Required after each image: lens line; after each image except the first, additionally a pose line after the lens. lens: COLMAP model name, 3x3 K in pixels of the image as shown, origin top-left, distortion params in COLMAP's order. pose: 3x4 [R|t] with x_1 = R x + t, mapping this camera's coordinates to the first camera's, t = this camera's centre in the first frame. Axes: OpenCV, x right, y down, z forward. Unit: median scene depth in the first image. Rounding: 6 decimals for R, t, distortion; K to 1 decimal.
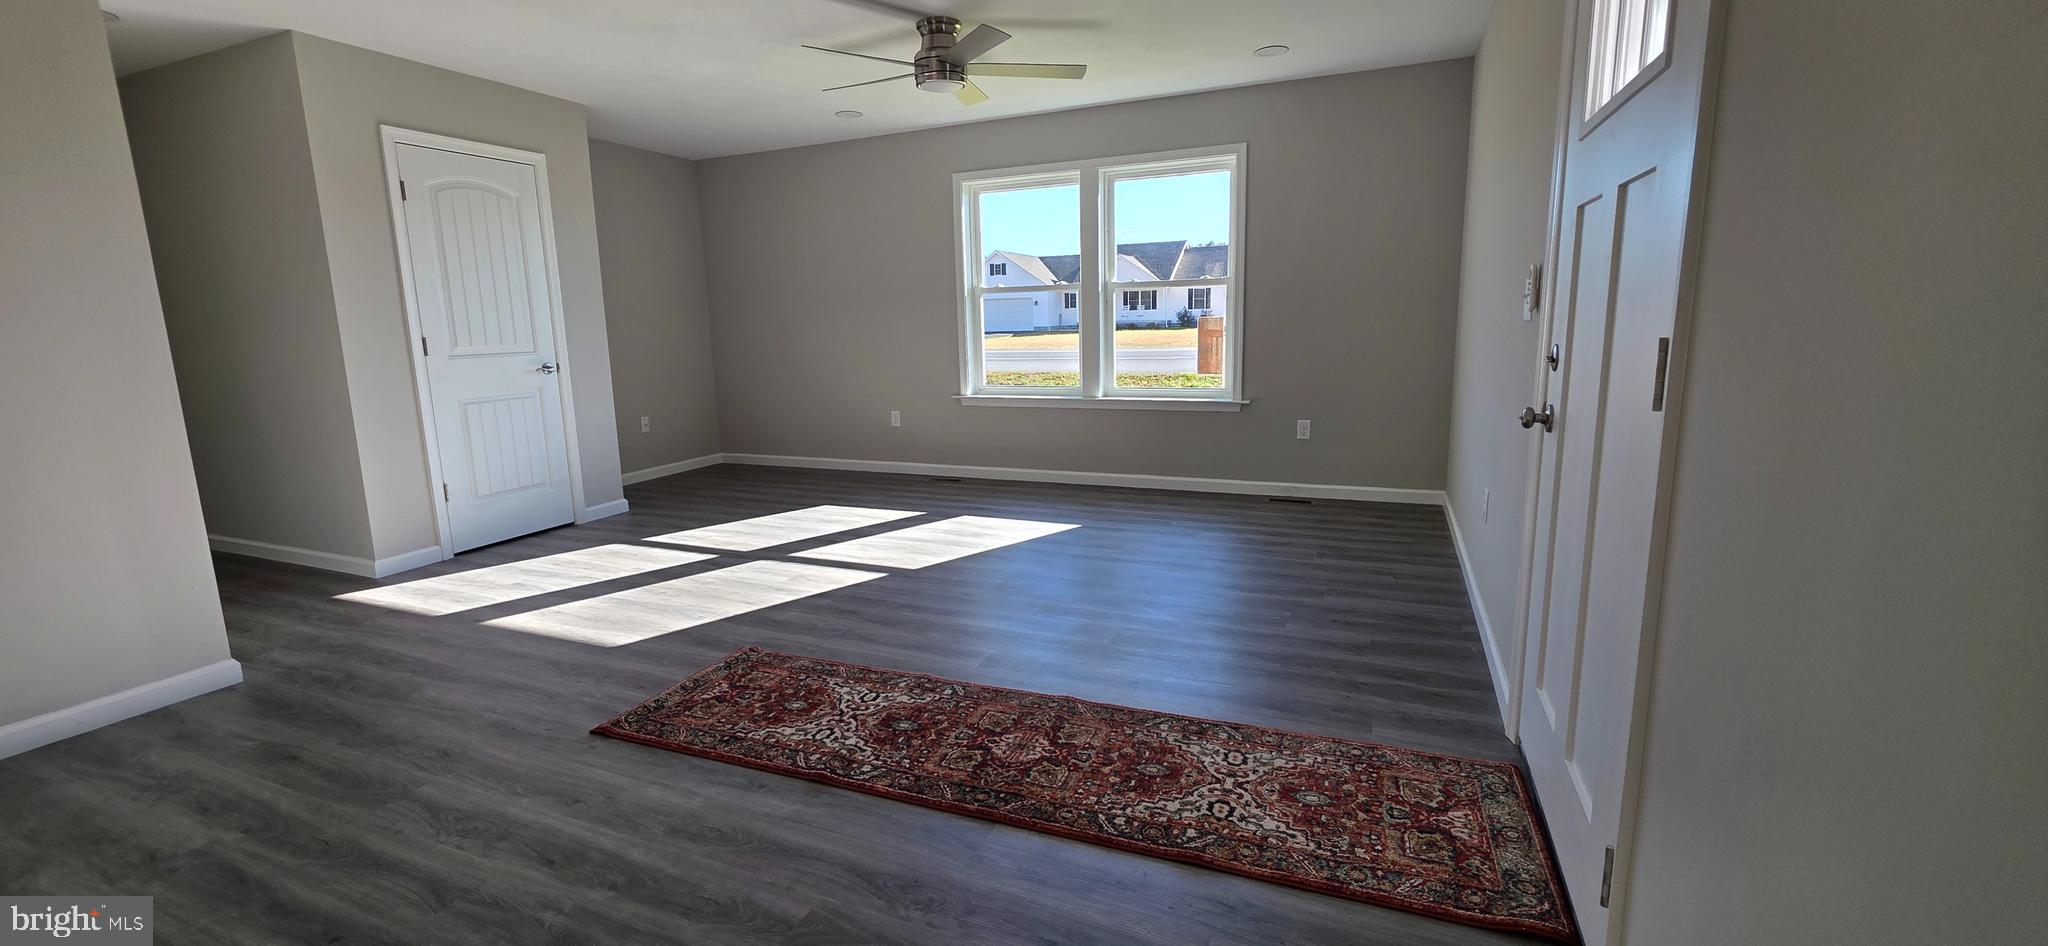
lens RADIAL K [[860.6, 0, 1024.0], [0, 860.6, 473.0], [0, 0, 1]] dist [-0.000208, -0.000050]
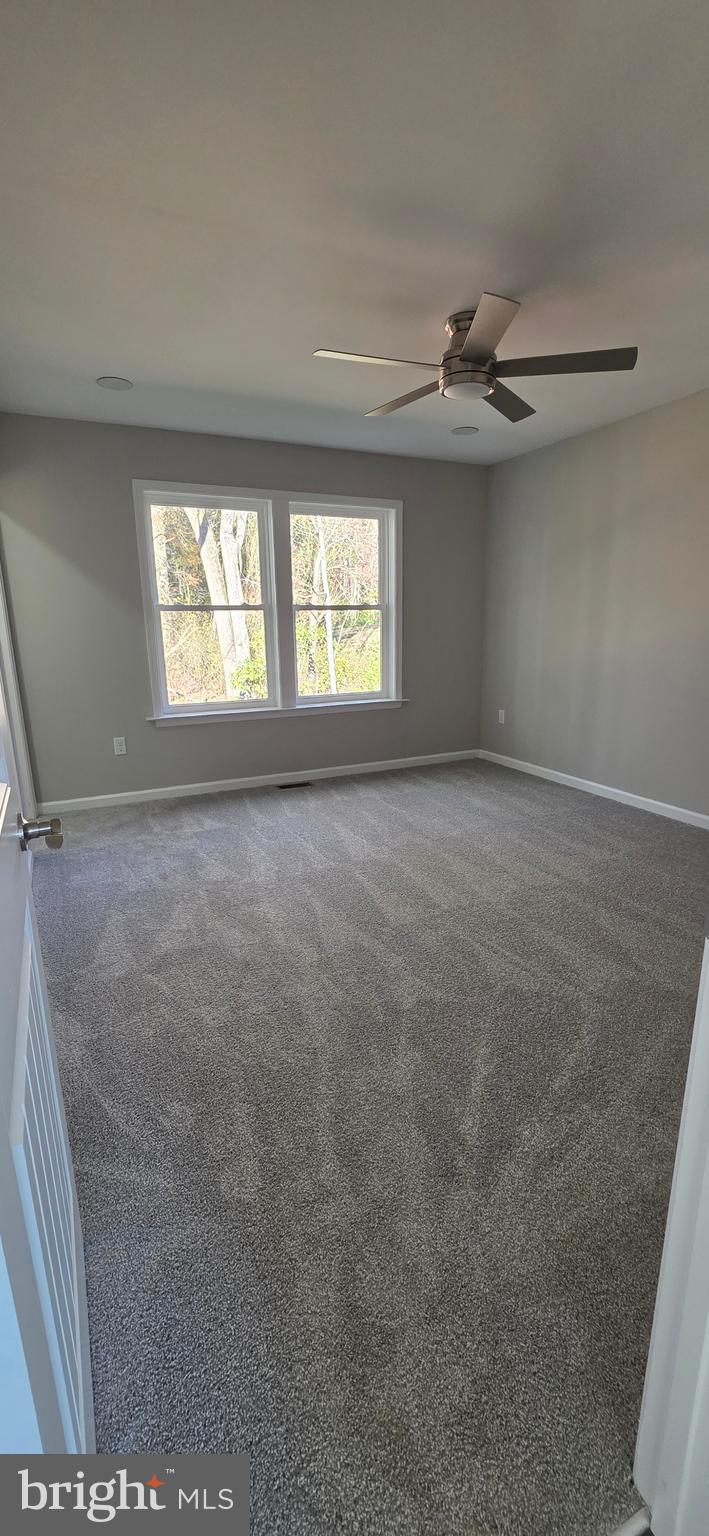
lens RADIAL K [[612.6, 0, 344.9], [0, 612.6, 773.3], [0, 0, 1]] dist [-0.000196, -0.000160]
pose [[0.661635, -0.155094, 0.733611, -0.517507], [0.133593, 0.987104, 0.088199, -0.066280], [-0.737829, 0.039650, 0.673822, 0.432057]]
